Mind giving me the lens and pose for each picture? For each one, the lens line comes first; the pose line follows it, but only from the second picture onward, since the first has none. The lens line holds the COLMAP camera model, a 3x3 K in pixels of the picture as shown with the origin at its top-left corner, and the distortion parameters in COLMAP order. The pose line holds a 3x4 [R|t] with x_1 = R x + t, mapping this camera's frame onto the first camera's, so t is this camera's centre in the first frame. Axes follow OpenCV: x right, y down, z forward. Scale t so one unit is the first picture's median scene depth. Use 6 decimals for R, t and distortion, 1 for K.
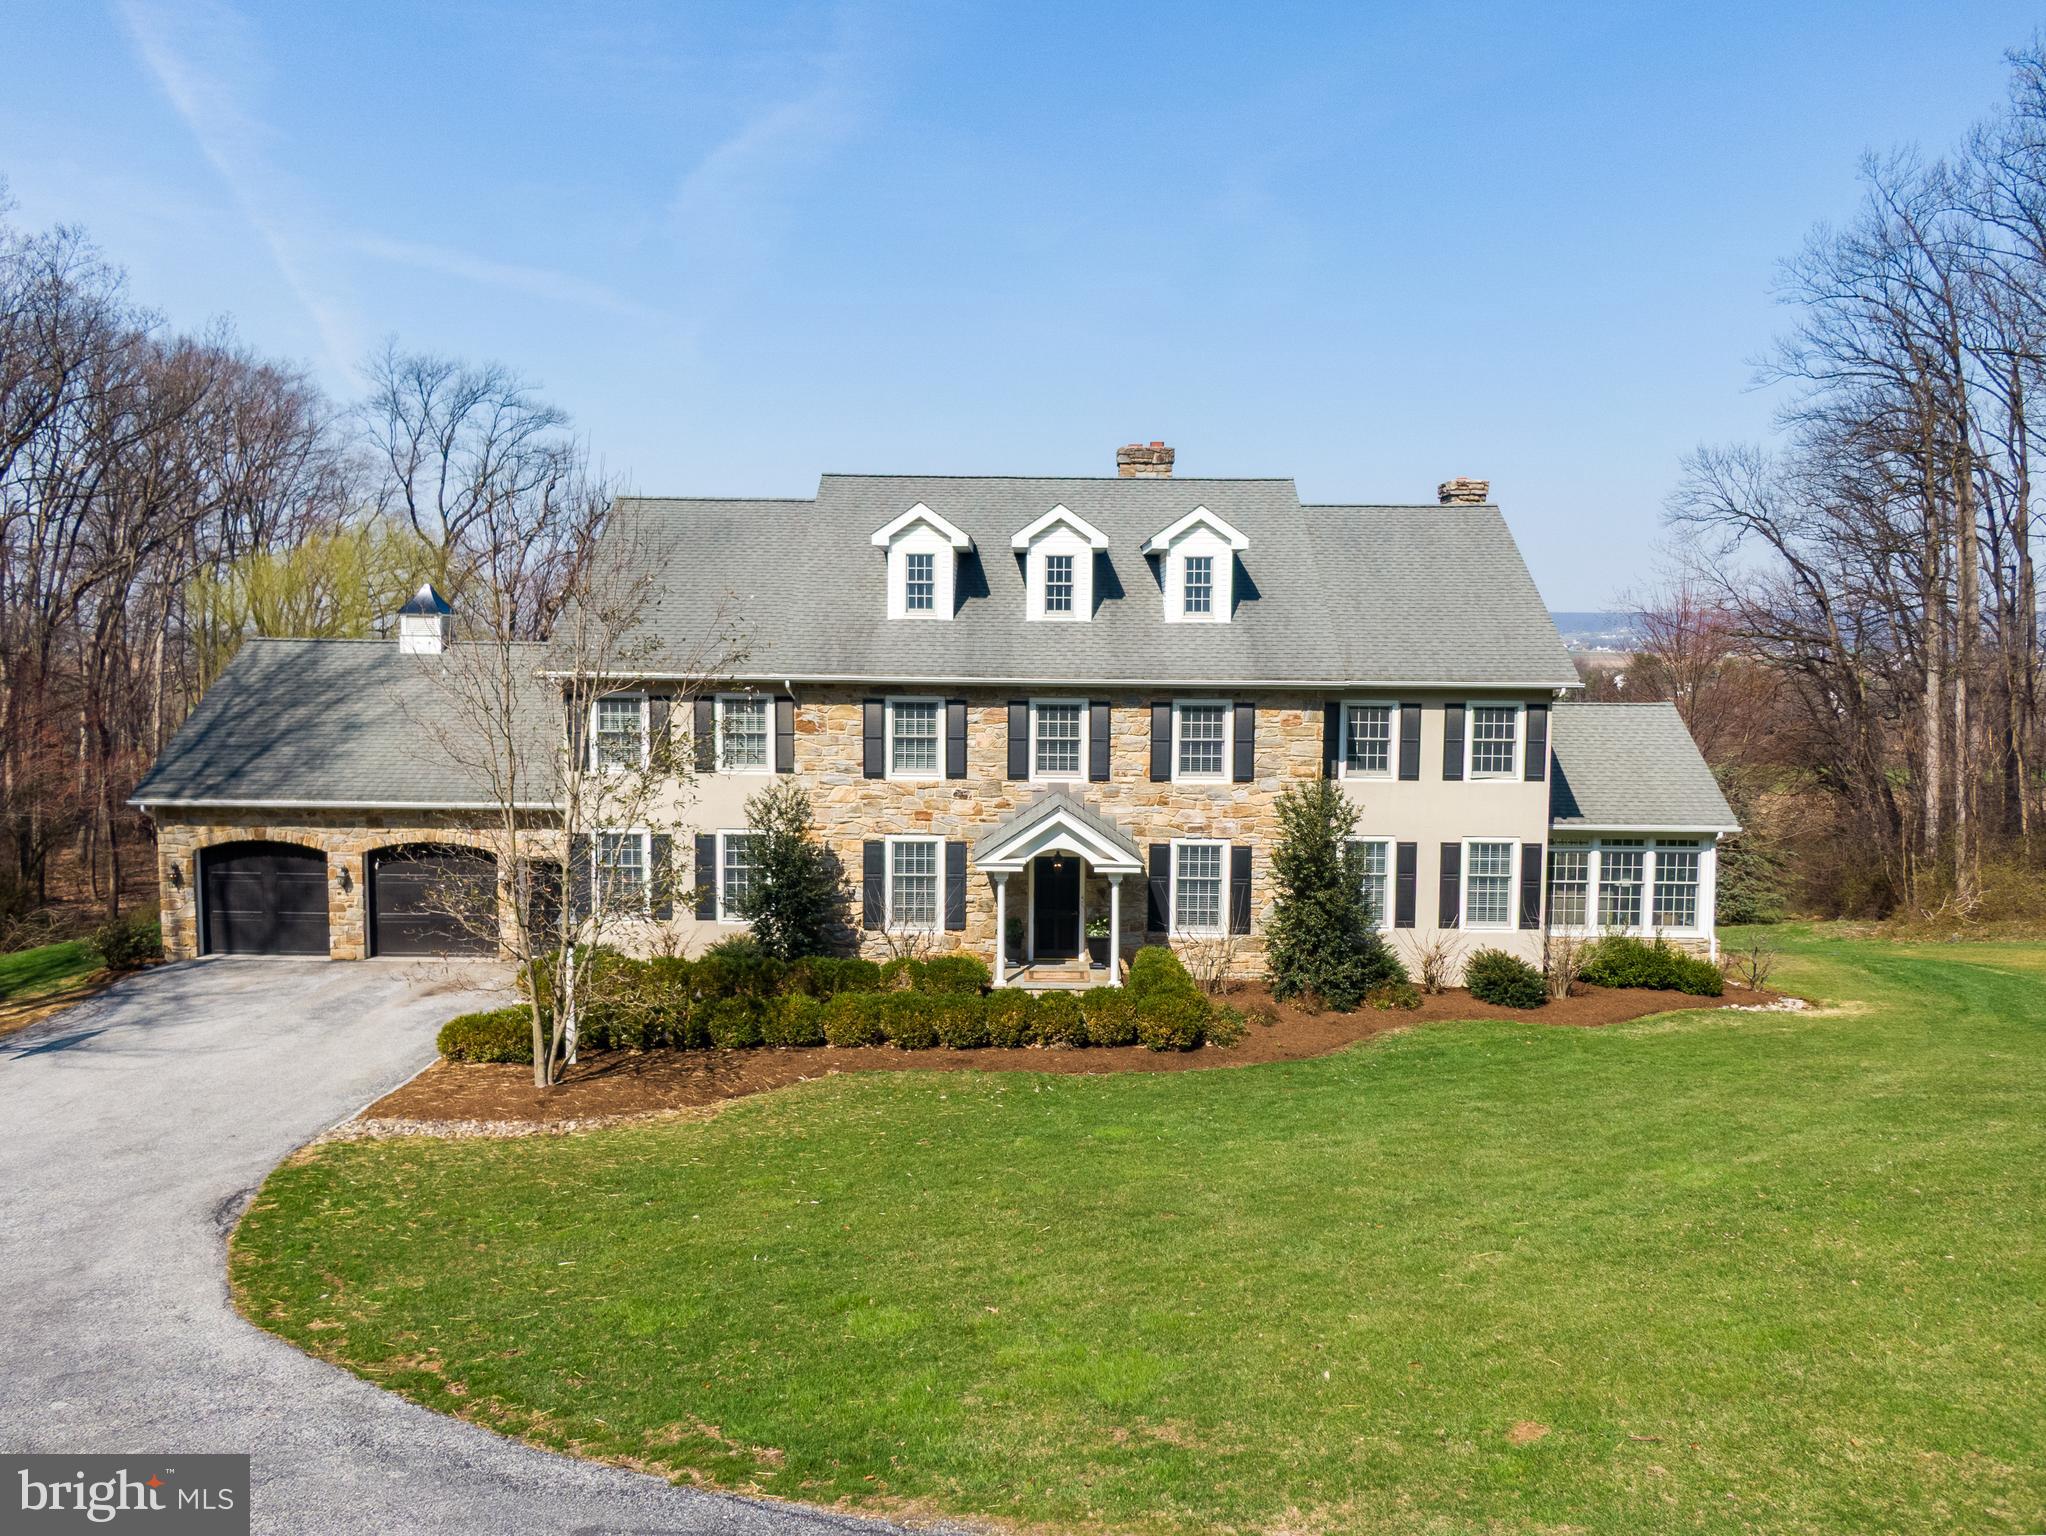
lens RADIAL K [[1437.9, 0, 1023.0], [0, 1437.9, 768.0], [0, 0, 1]] dist [0.000590, -0.000366]
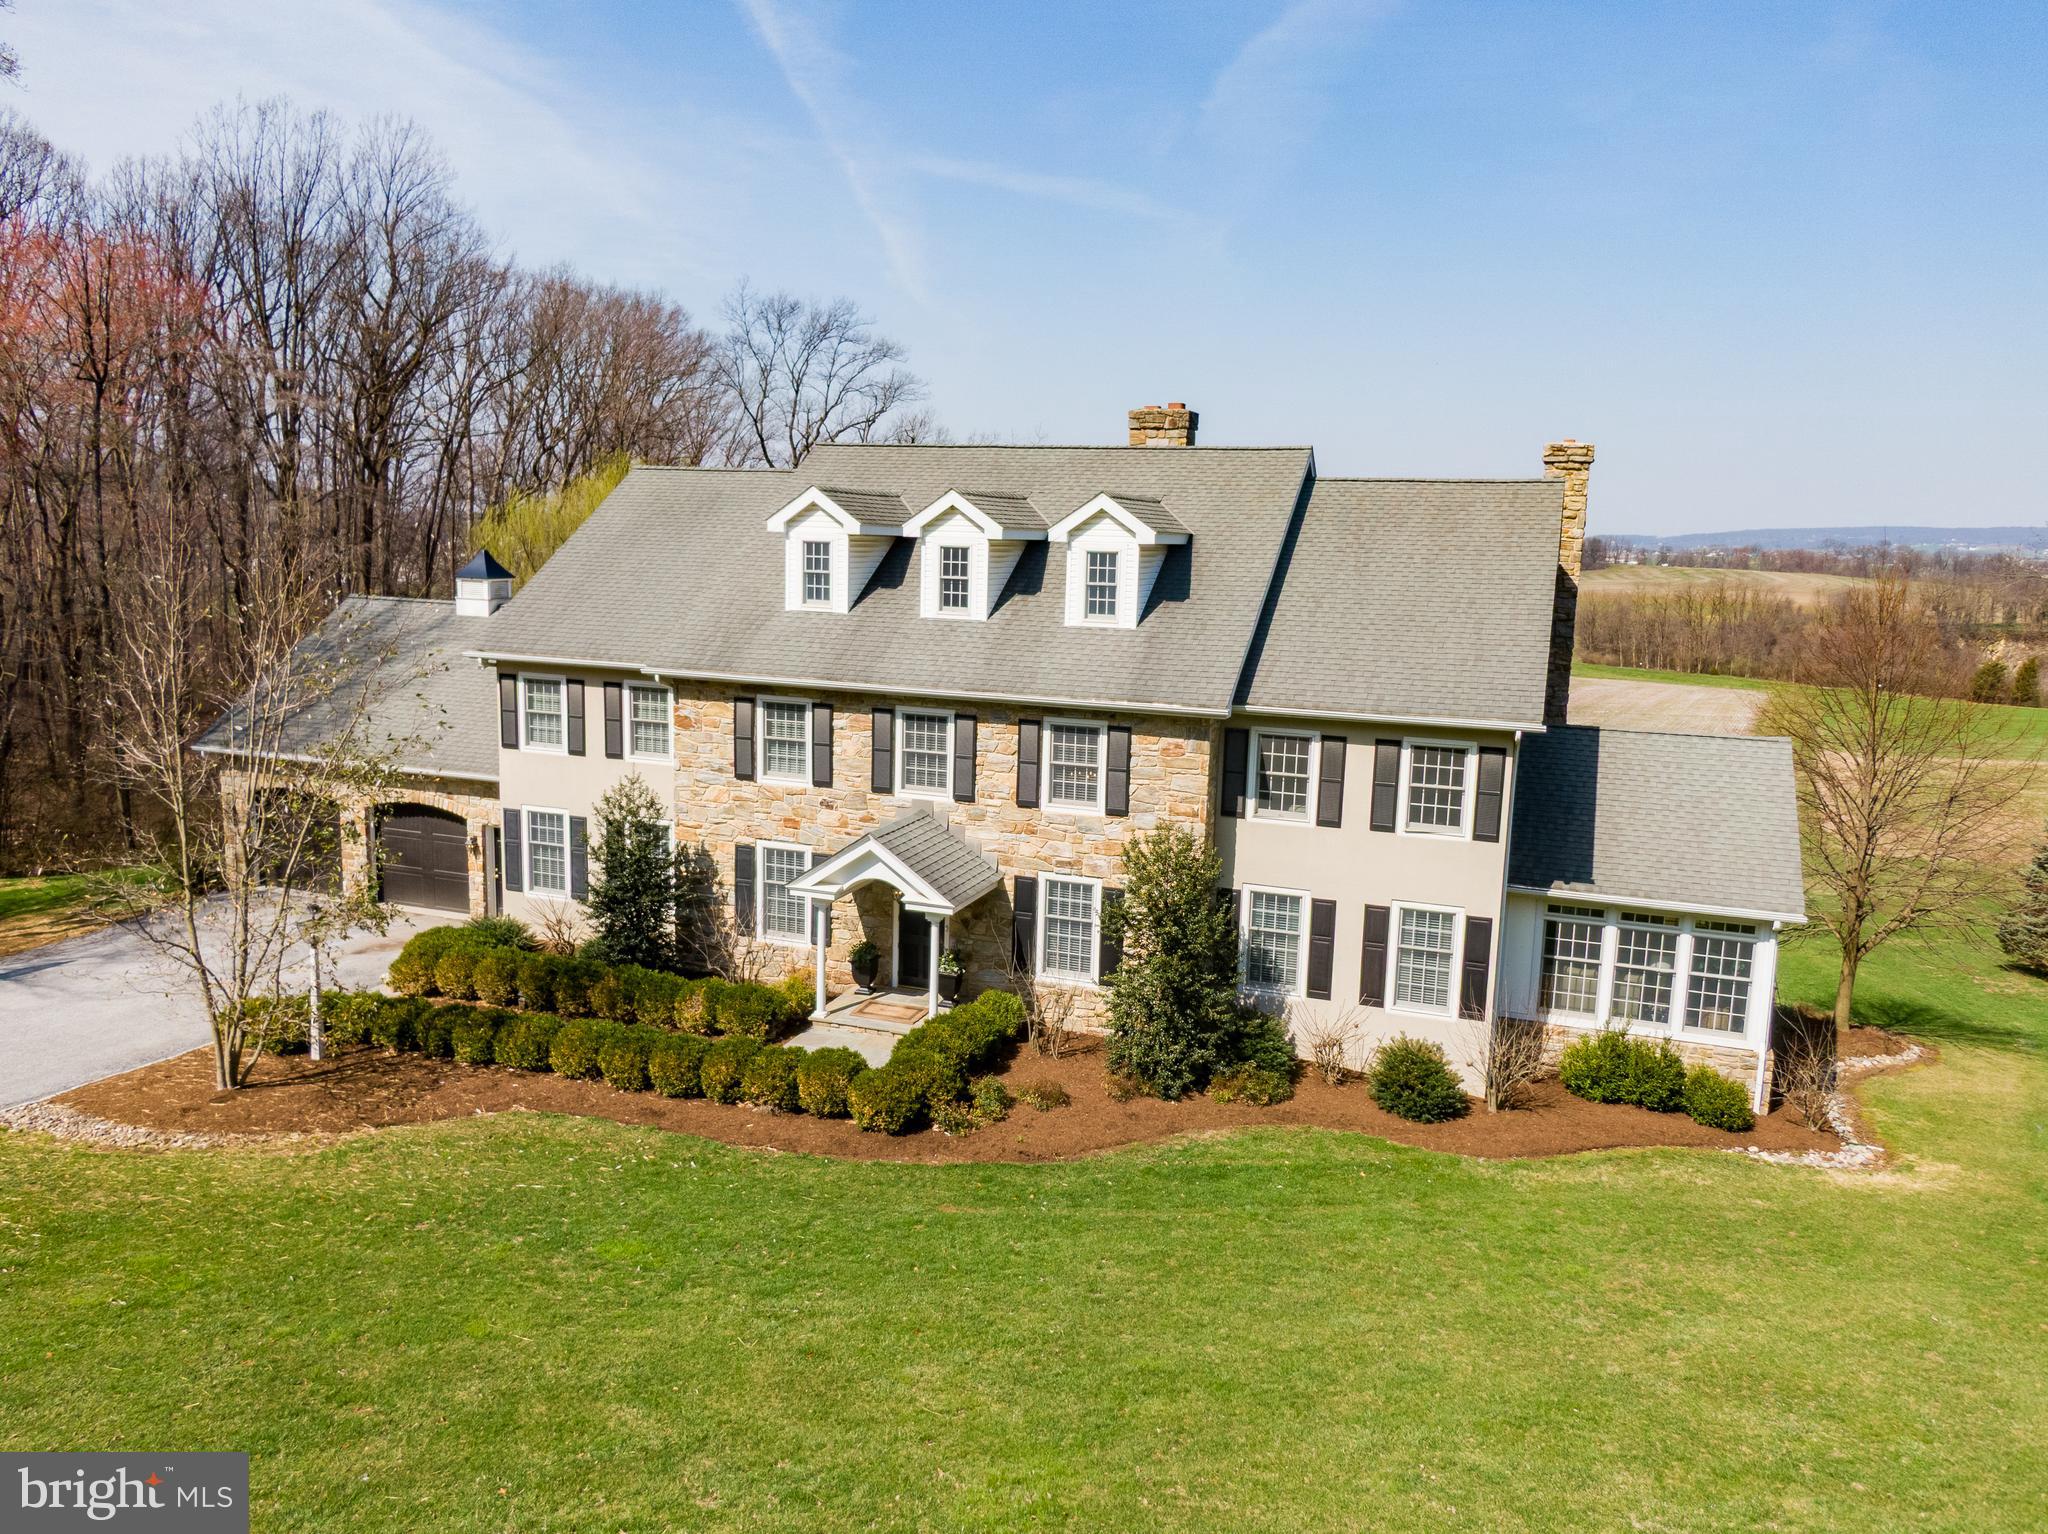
lens RADIAL K [[1407.8, 0, 1024.0], [0, 1407.8, 767.0], [0, 0, 1]] dist [0.001797, -0.000598]
pose [[0.946084, 0.070571, -0.316139, 0.365299], [-0.049894, 0.996080, 0.073038, -0.078831], [0.320055, -0.053327, 0.945897, 0.175762]]
